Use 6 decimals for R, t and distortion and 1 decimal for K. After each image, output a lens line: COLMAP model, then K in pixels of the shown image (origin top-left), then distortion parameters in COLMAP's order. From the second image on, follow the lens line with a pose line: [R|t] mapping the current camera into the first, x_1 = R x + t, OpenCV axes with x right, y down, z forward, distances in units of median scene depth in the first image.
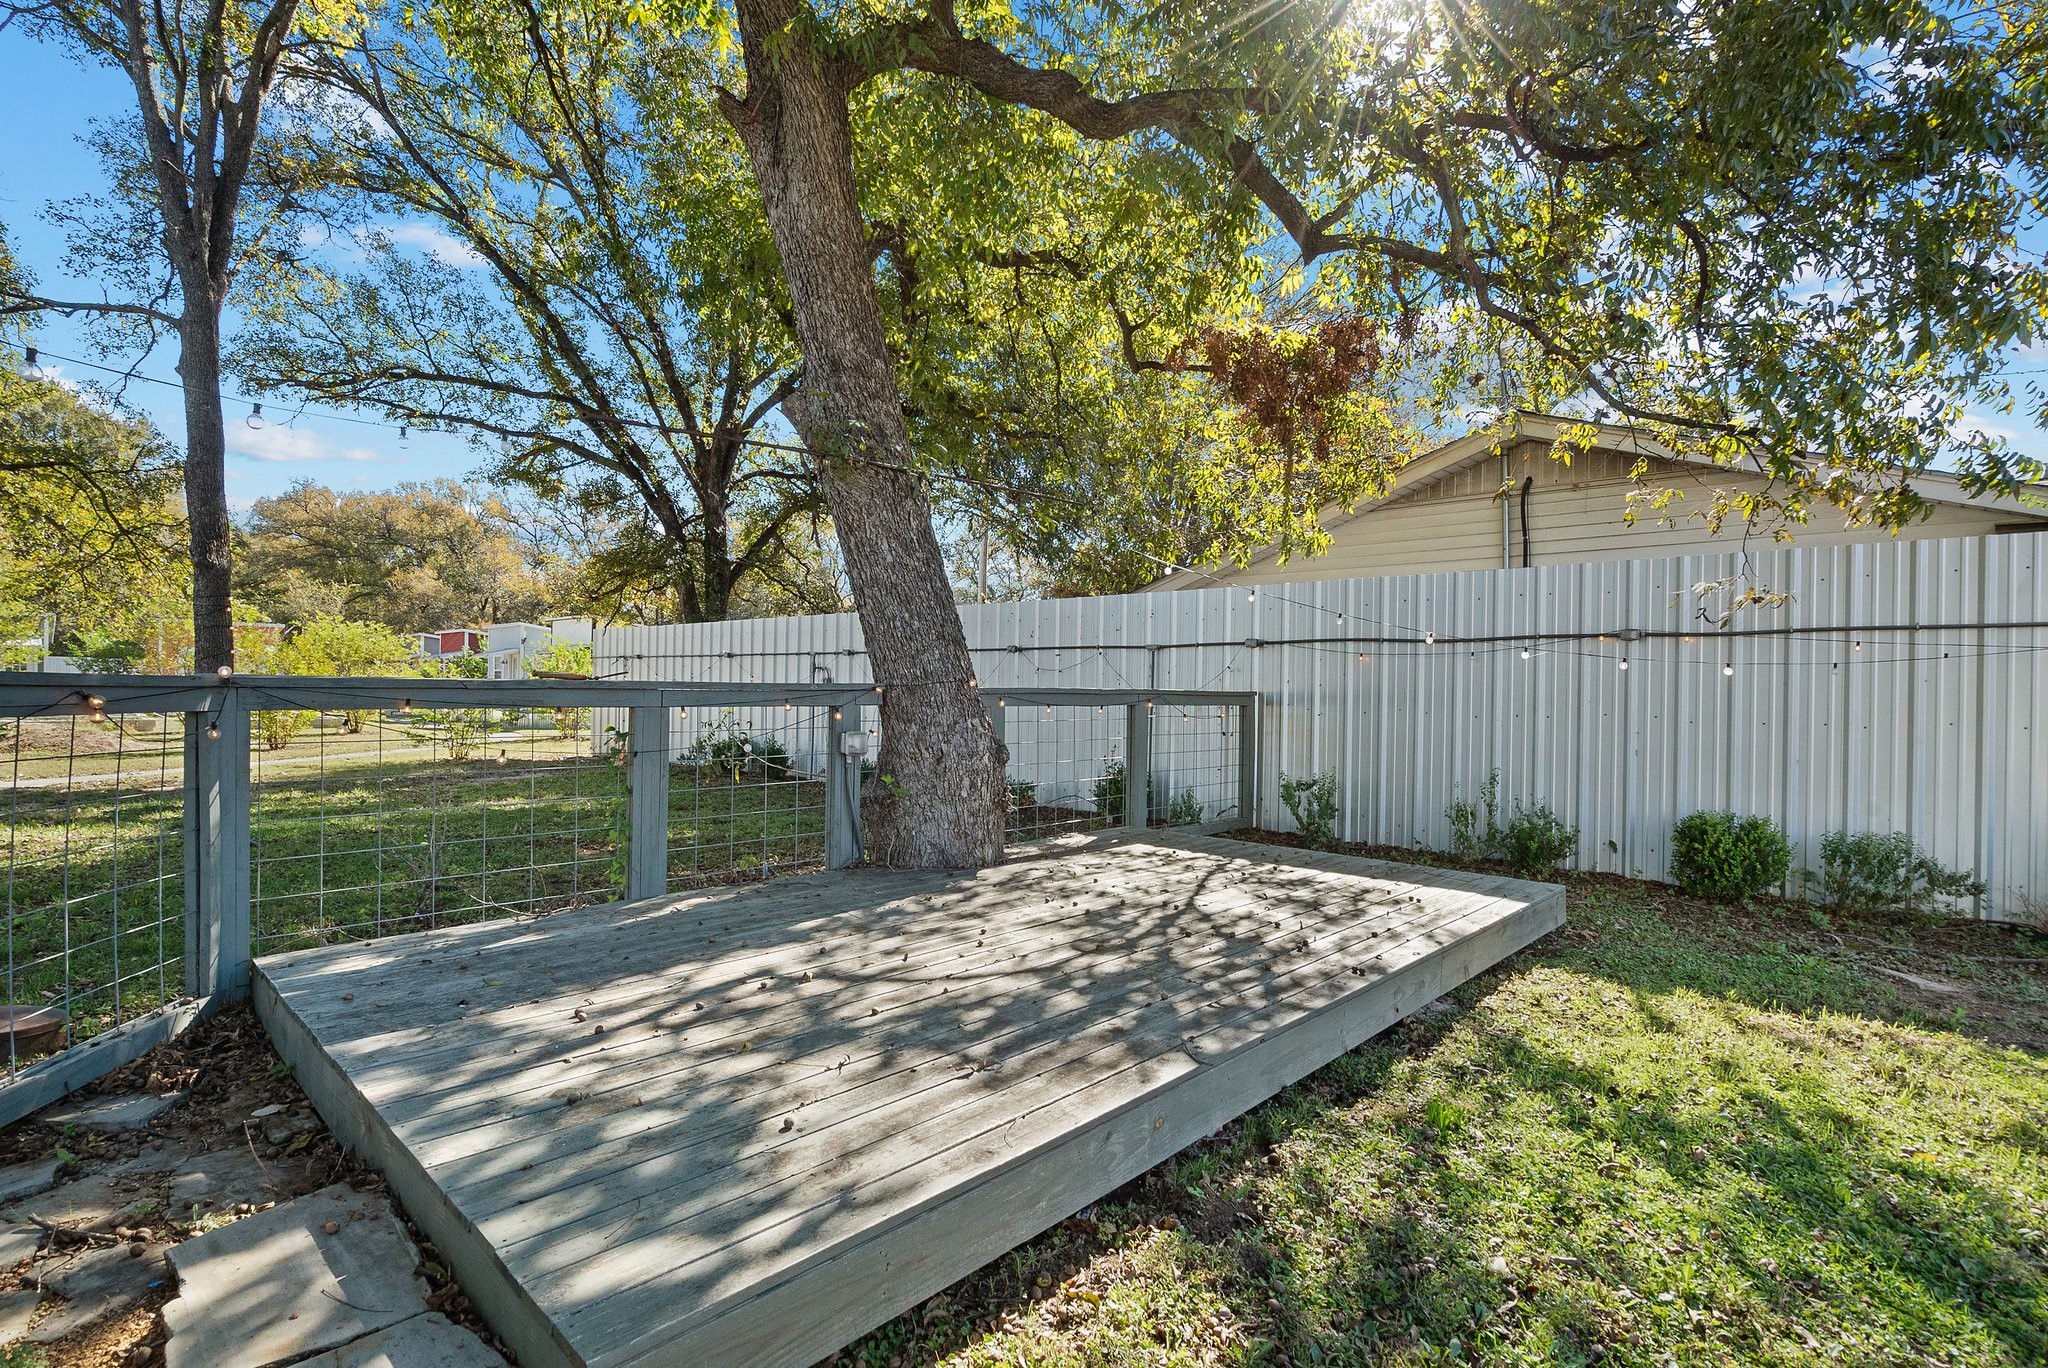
lens RADIAL K [[987.5, 0, 1060.5], [0, 987.5, 685.6], [0, 0, 1]] dist [0.000022, 0.001352]
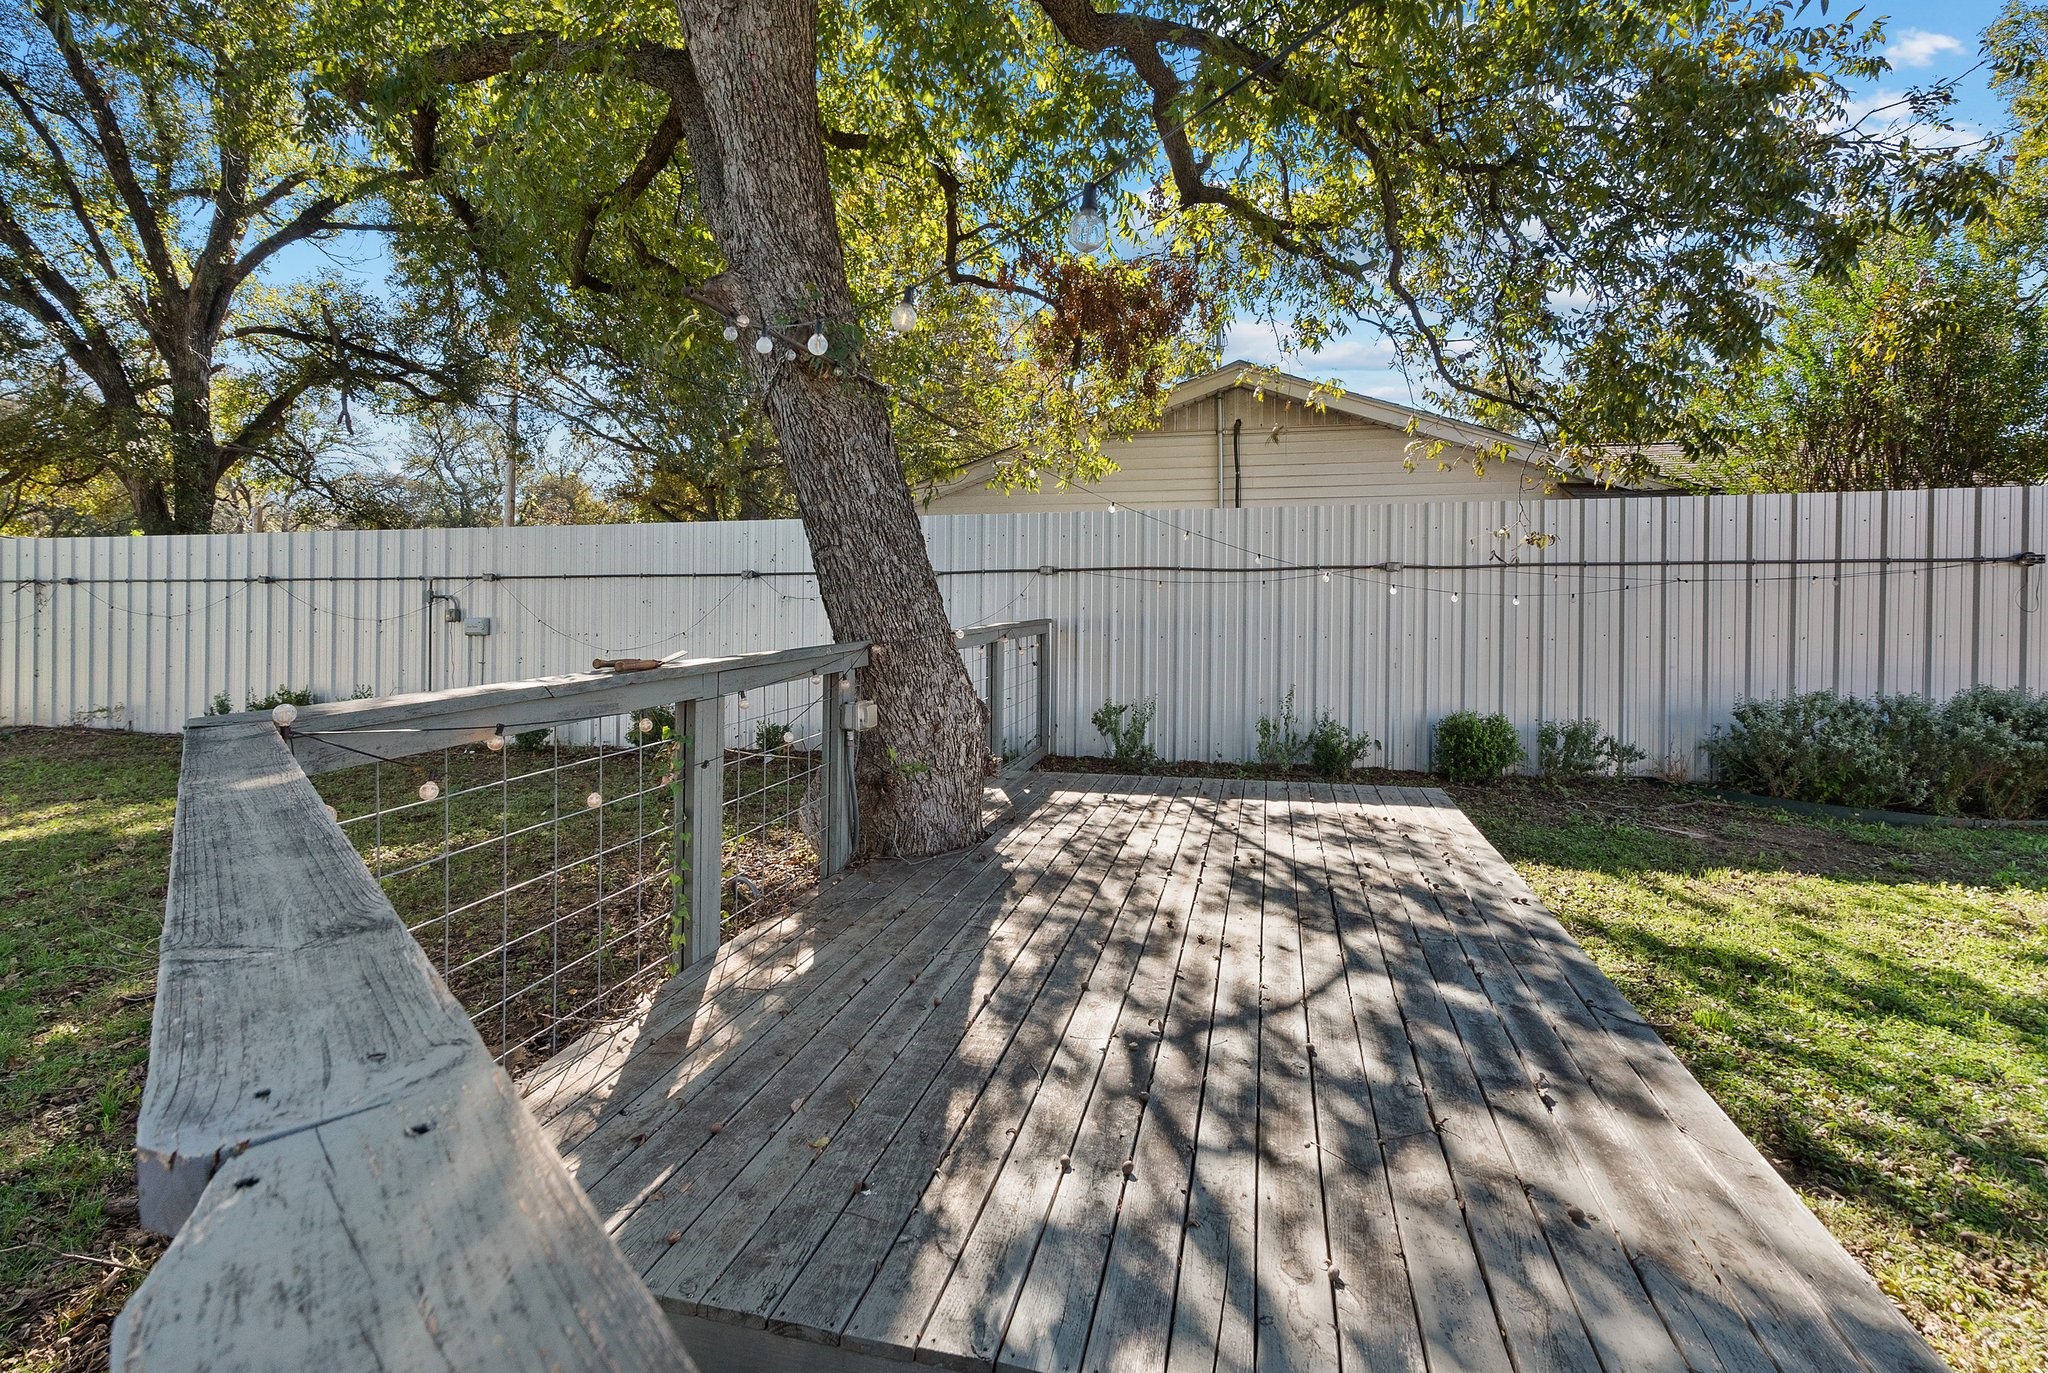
lens RADIAL K [[987.5, 0, 994.1], [0, 987.5, 584.4], [0, 0, 1]] dist [0.000022, 0.001352]
pose [[0.873642, -0.016119, 0.486302, -0.432645], [0.014843, 0.999869, 0.006478, -0.046262], [-0.486343, 0.001559, 0.873767, 0.197204]]
